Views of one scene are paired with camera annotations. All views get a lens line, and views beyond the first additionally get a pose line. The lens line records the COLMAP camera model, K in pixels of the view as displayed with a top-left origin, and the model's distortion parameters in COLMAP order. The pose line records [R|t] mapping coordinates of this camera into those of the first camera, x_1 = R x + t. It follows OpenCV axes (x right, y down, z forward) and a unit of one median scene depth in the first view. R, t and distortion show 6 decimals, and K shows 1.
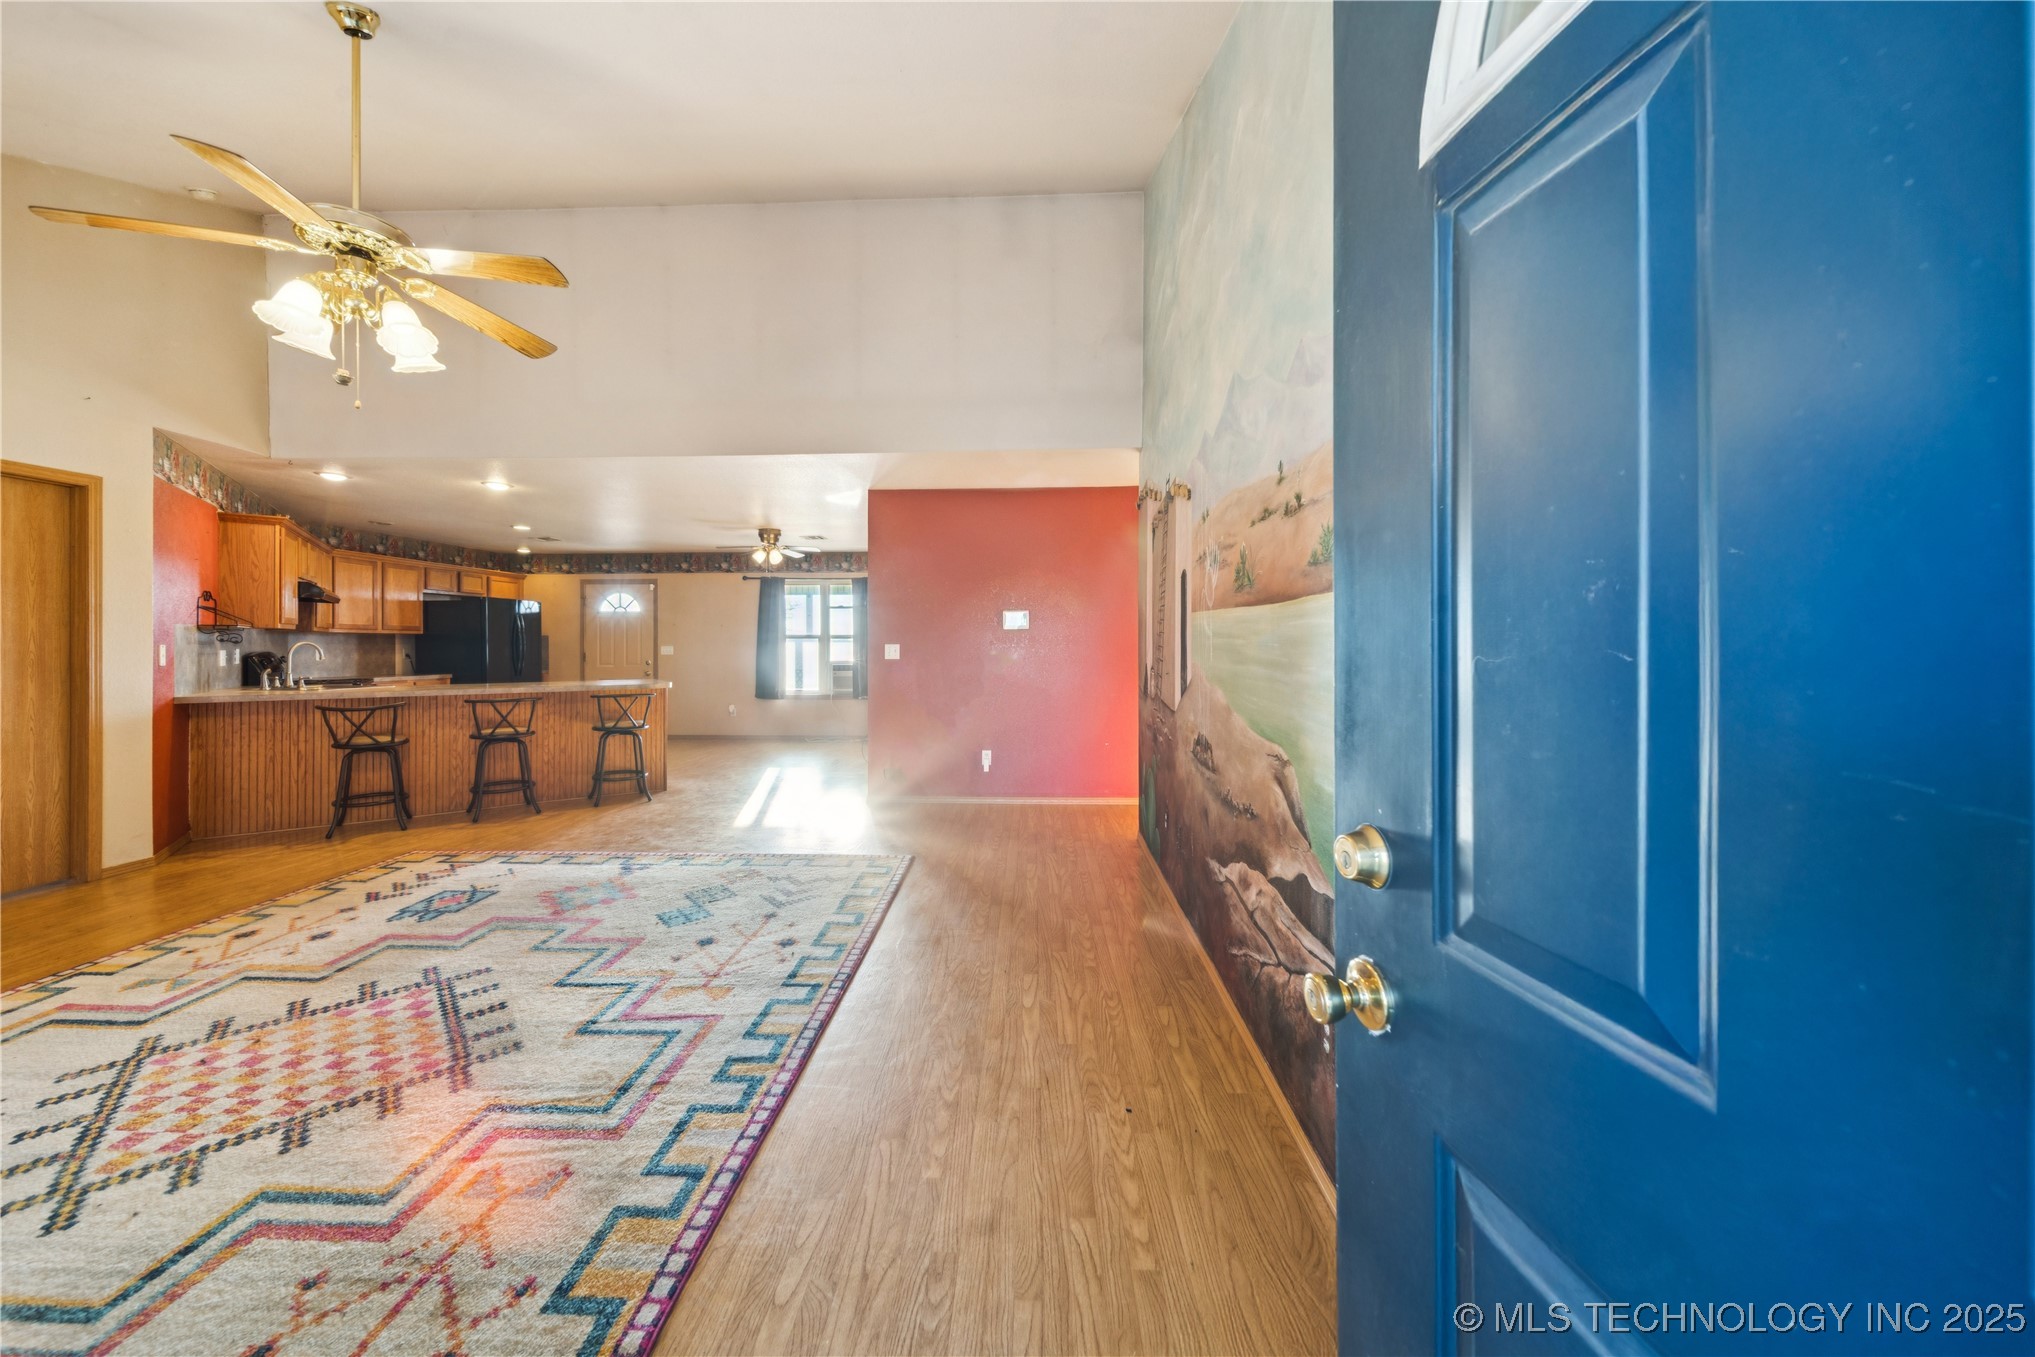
lens RADIAL K [[724.7, 0, 1006.0], [0, 724.7, 646.6], [0, 0, 1]] dist [0.006395, -0.002961]
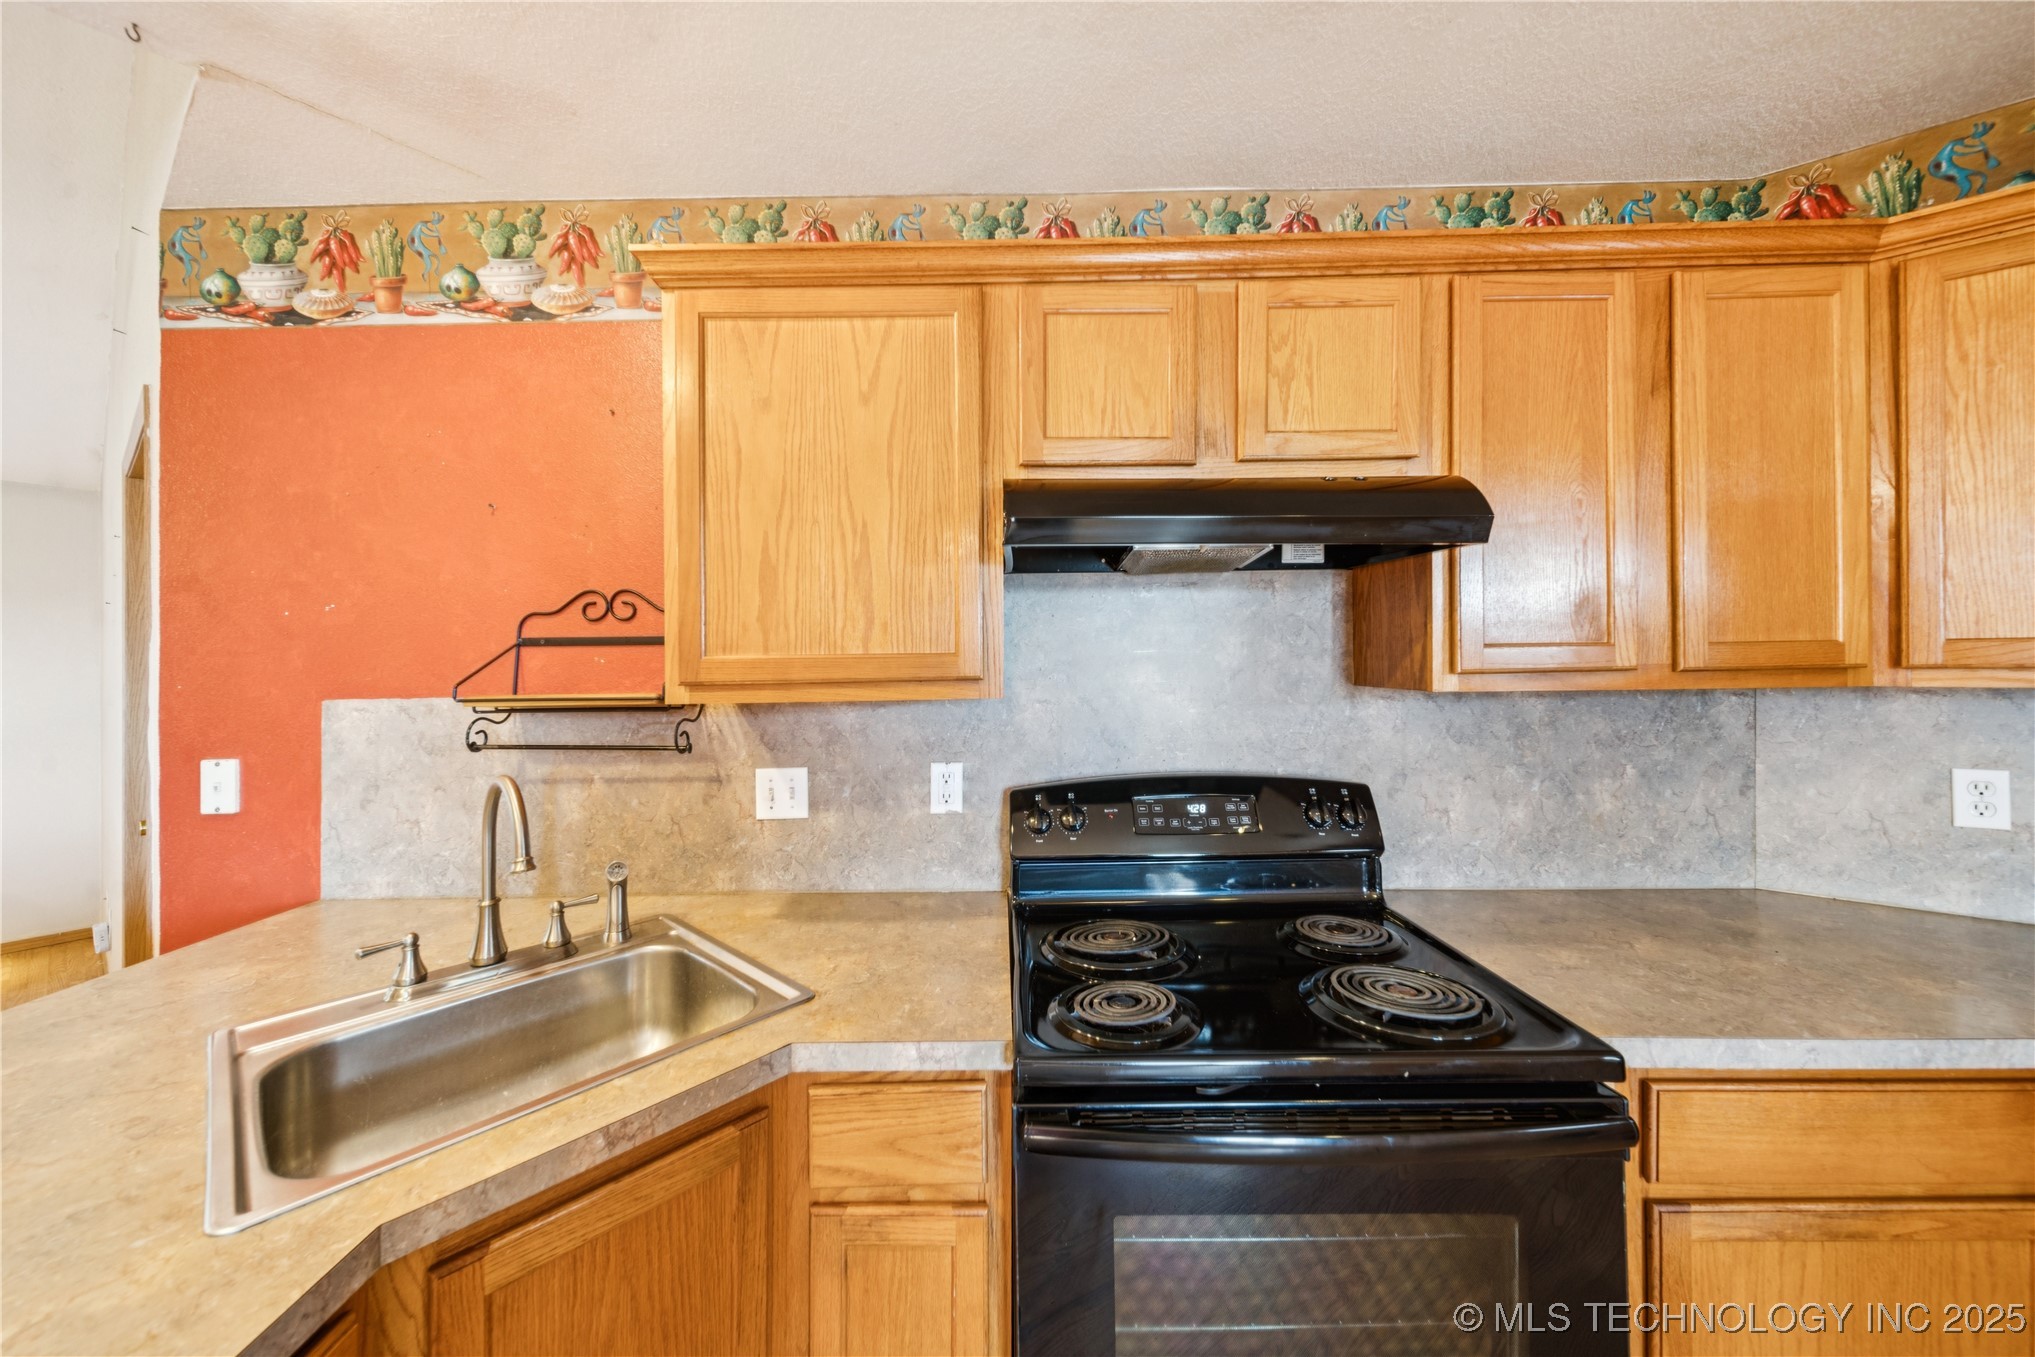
lens RADIAL K [[724.7, 0, 1008.2], [0, 724.7, 649.6], [0, 0, 1]] dist [0.006395, -0.002961]
pose [[-0.589635, -0.002831, -0.807665, -1.551827], [0.013594, 0.999817, -0.013429, -0.069748], [0.807555, -0.018897, -0.589489, 2.212085]]
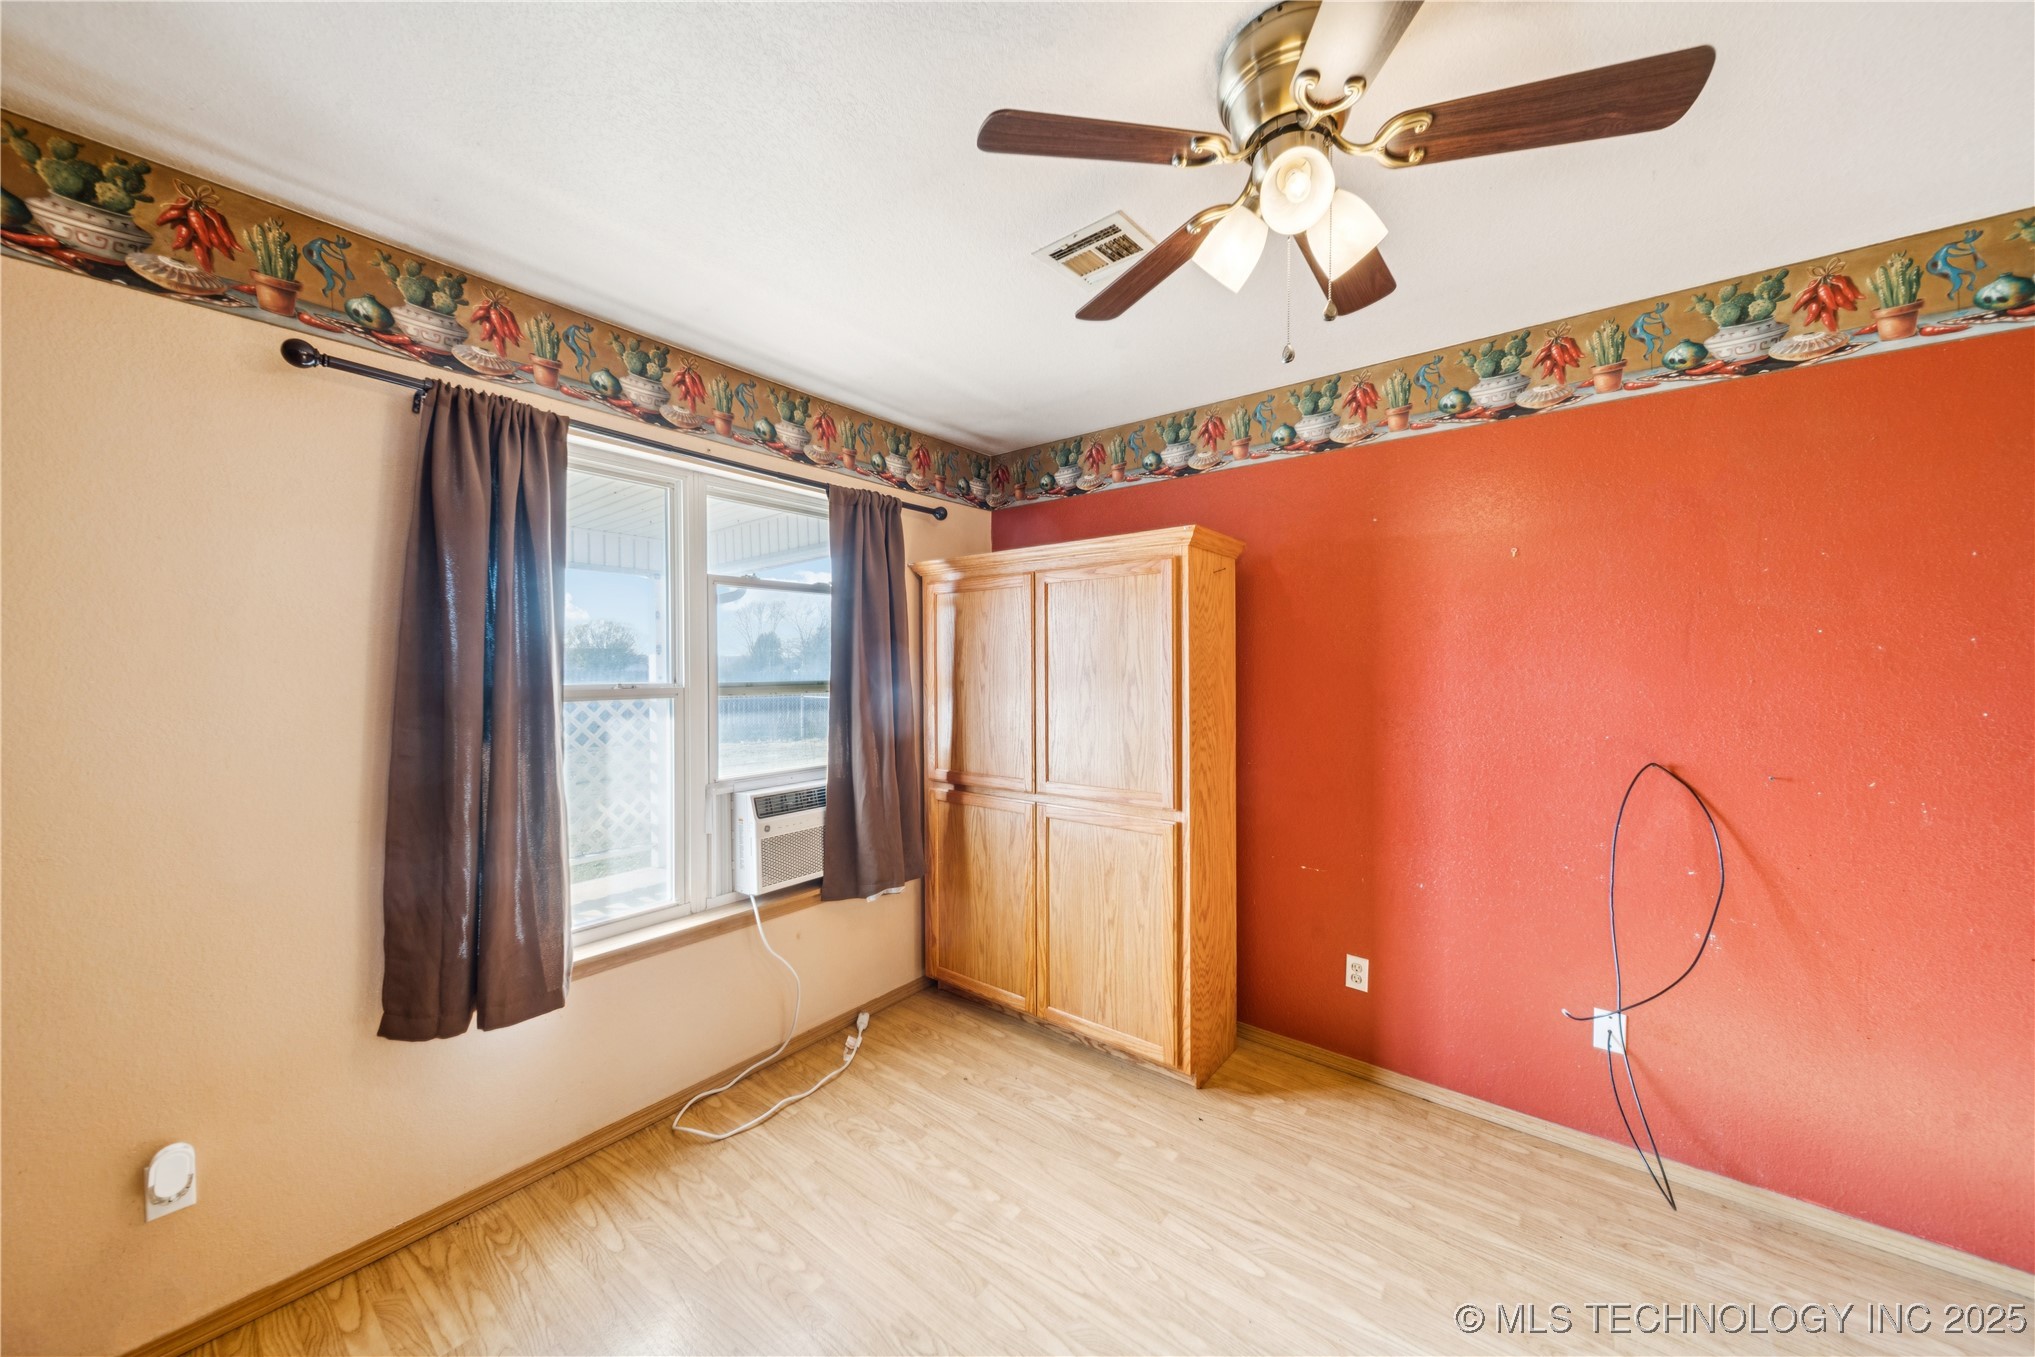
lens RADIAL K [[718.1, 0, 1000.6], [0, 718.1, 678.2], [0, 0, 1]] dist [0.006635, -0.002674]
pose [[0.594399, -0.010587, 0.804101, -1.286200], [-0.002283, 0.999887, 0.014852, -0.071036], [-0.804167, -0.010664, 0.594308, 2.477848]]
